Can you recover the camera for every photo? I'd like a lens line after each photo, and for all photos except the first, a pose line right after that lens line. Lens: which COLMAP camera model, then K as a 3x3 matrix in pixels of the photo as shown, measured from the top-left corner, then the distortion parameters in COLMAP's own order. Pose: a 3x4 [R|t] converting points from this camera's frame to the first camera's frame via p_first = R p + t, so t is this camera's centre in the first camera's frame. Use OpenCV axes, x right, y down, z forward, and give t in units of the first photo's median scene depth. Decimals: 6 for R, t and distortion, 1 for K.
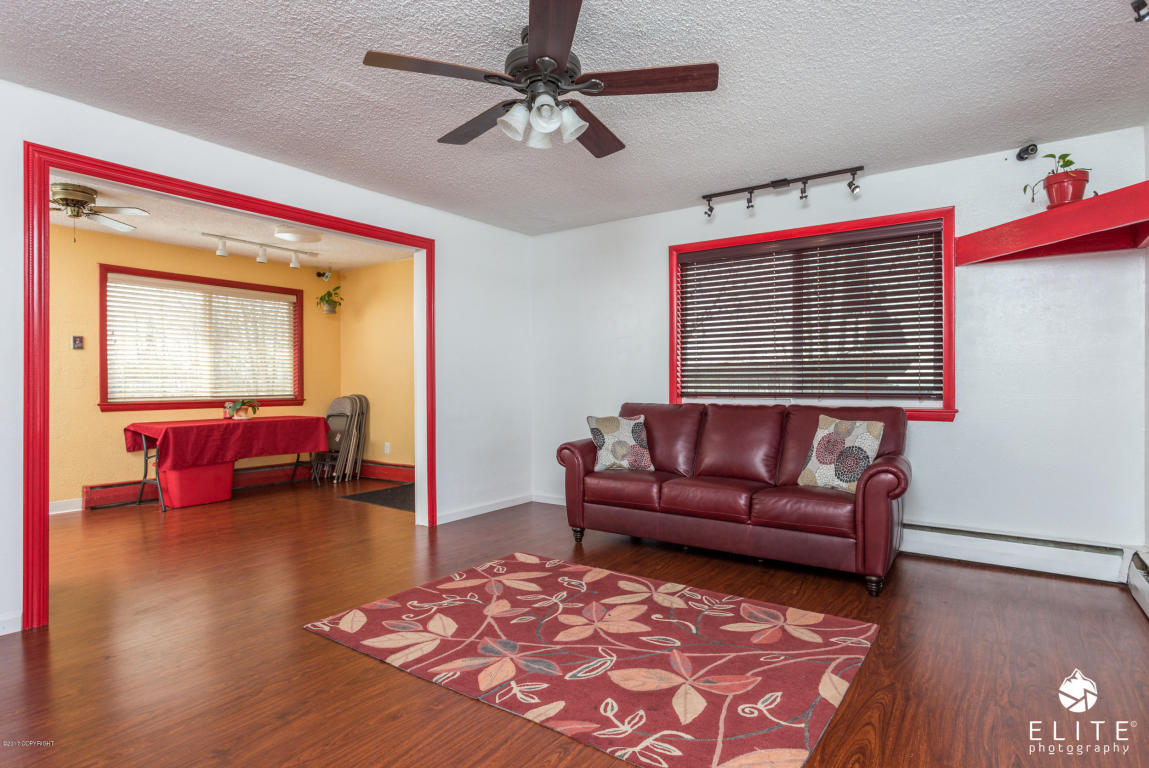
lens RADIAL K [[621.2, 0, 574.5], [0, 621.2, 384.0], [0, 0, 1]] dist [-0.001474, 0.000008]
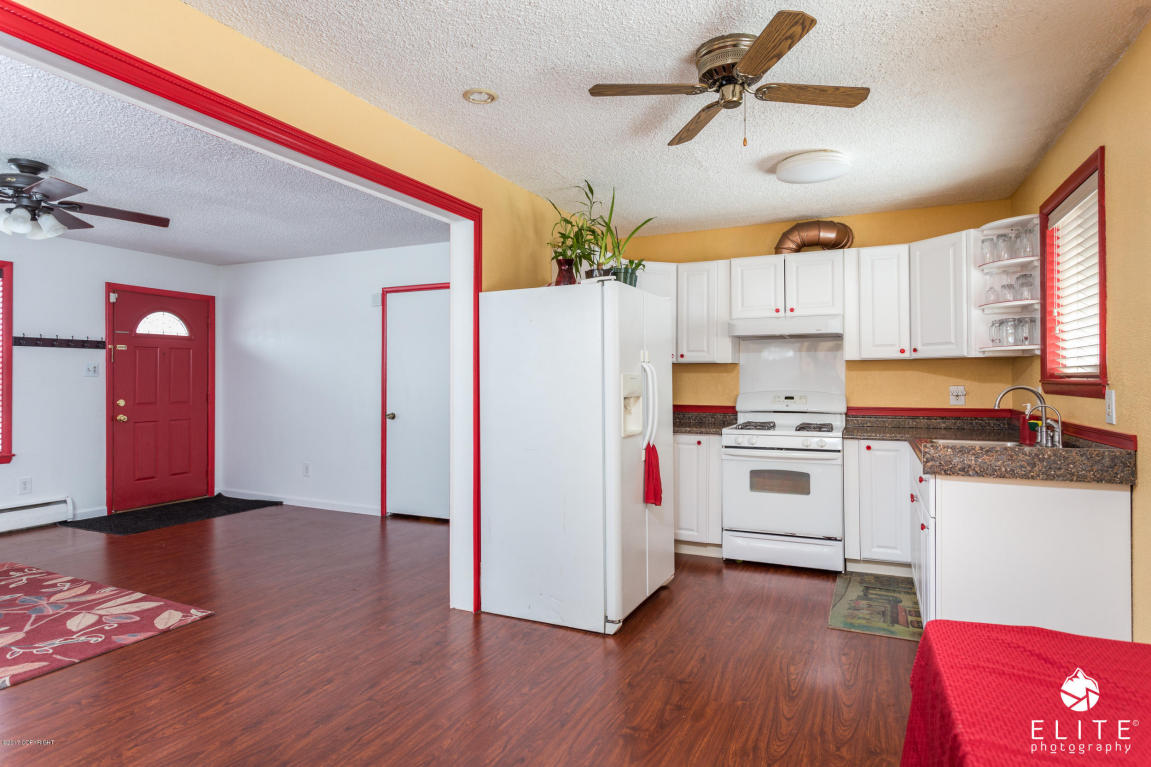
lens RADIAL K [[628.7, 0, 570.4], [0, 628.7, 374.5], [0, 0, 1]] dist [-0.000290, 0.000495]
pose [[-0.983337, -0.000893, -0.181792, -0.853107], [0.000637, 0.999965, -0.008359, -0.049128], [0.181793, -0.008335, -0.983302, 2.221687]]
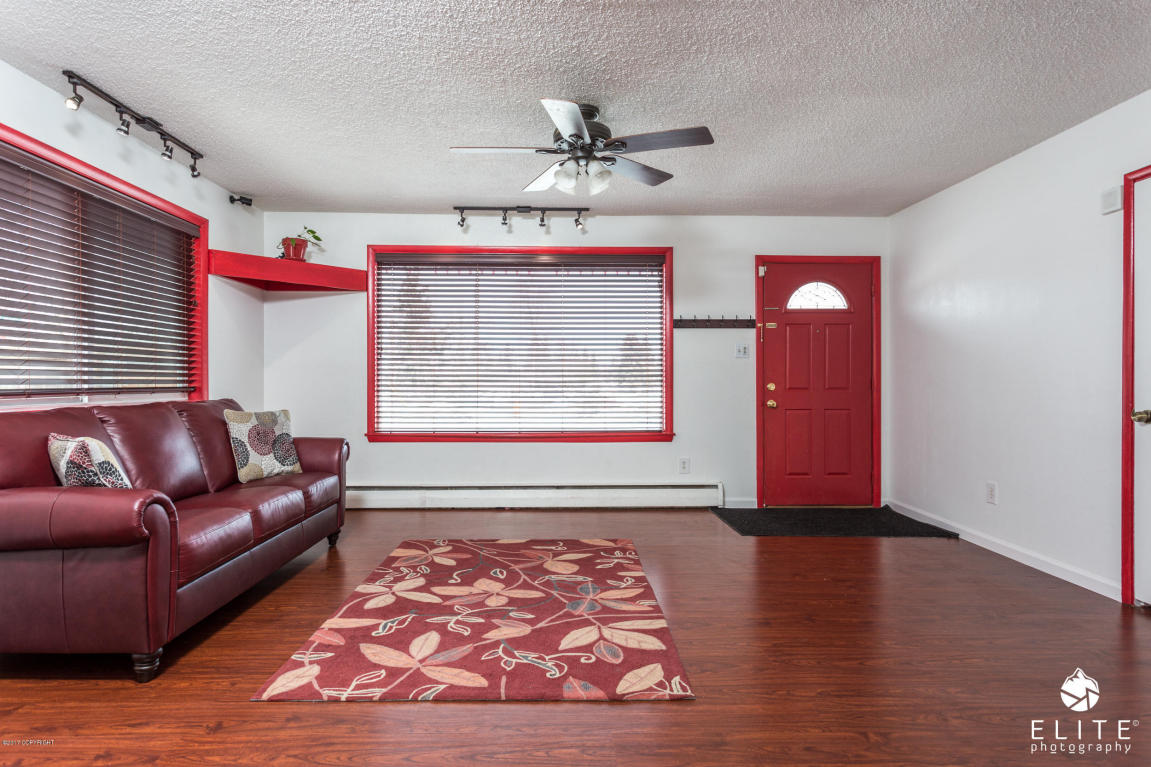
lens RADIAL K [[630.3, 0, 575.5], [0, 630.3, 383.5], [0, 0, 1]] dist [-0.001490, -0.000169]
pose [[-0.599661, -0.002895, 0.800249, -0.925976], [-0.000197, 0.999994, 0.003471, 0.008717], [-0.800254, 0.001924, -0.599658, 1.517610]]
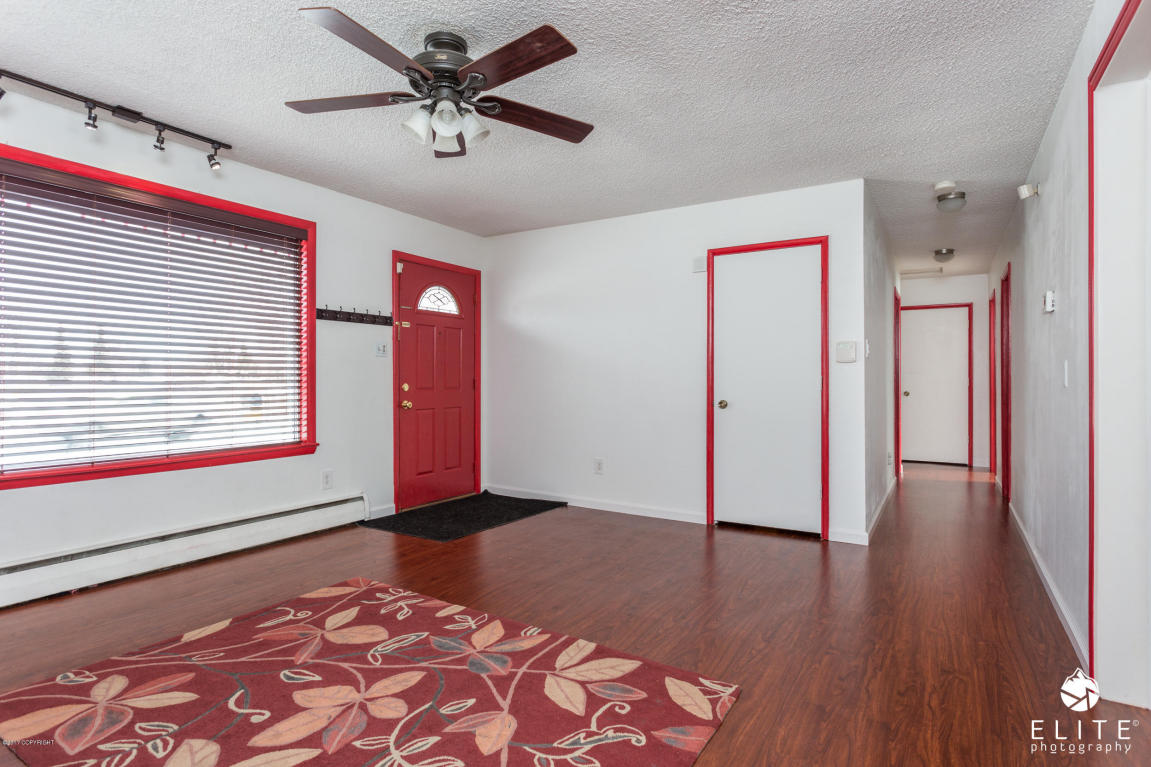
lens RADIAL K [[591.5, 0, 573.8], [0, 591.5, 380.2], [0, 0, 1]] dist [-0.001751, 0.000645]
pose [[-0.998367, -0.001659, -0.057104, -0.175449], [-0.001742, 0.999997, 0.001412, 0.001422], [0.057101, 0.001509, -0.998367, 1.675518]]
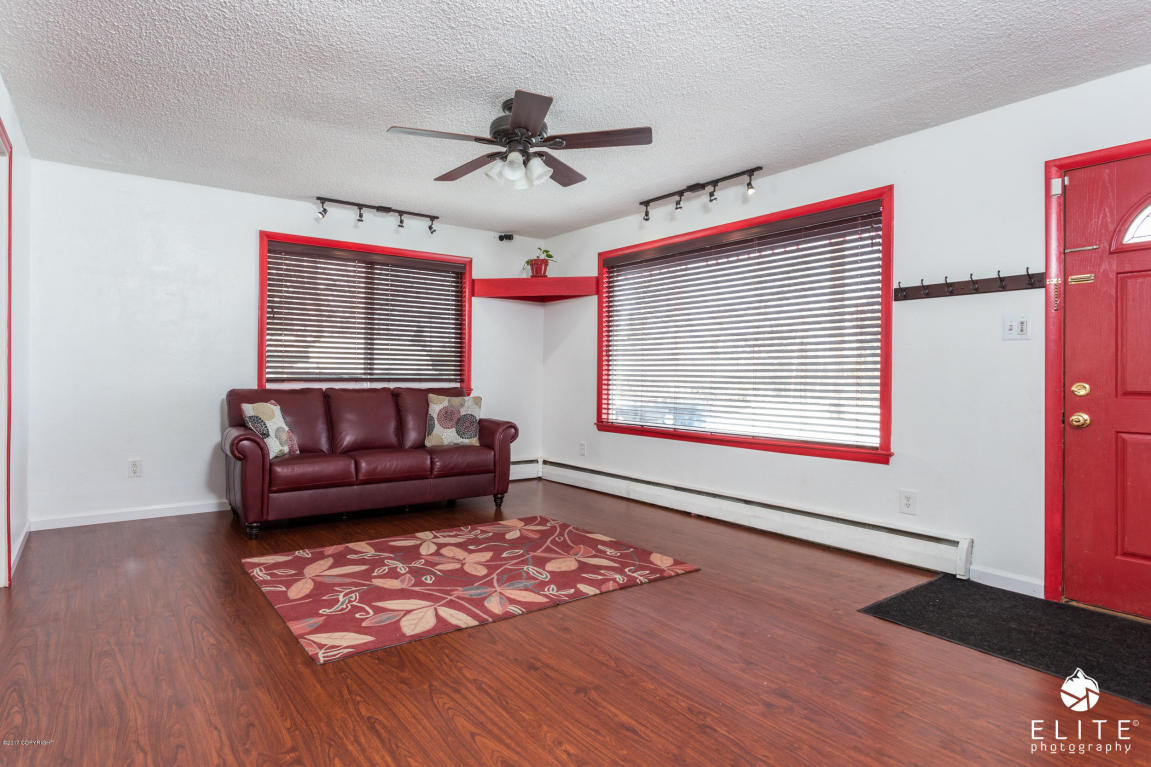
lens RADIAL K [[623.9, 0, 514.5], [0, 623.9, 378.4], [0, 0, 1]] dist [0.000436, 0.001146]
pose [[0.351106, -0.001724, 0.936334, -1.077092], [-0.008048, 0.999956, 0.004859, 0.009383], [-0.936301, -0.009241, 0.351077, 0.457334]]
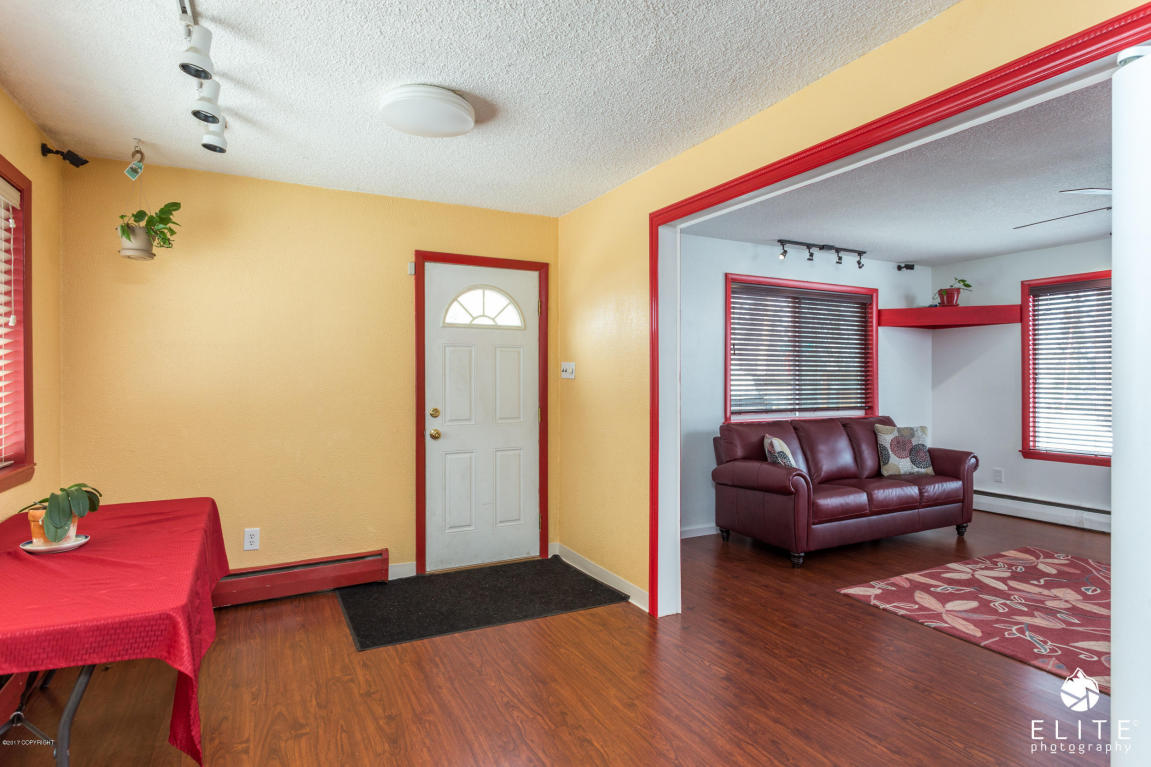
lens RADIAL K [[605.2, 0, 575.5], [0, 605.2, 383.5], [0, 0, 1]] dist [0.001925, 0.000668]
pose [[0.461850, -0.002389, 0.886955, -1.494437], [0.004261, 0.999991, 0.000474, -0.061014], [-0.886948, 0.003560, 0.461856, 1.279688]]
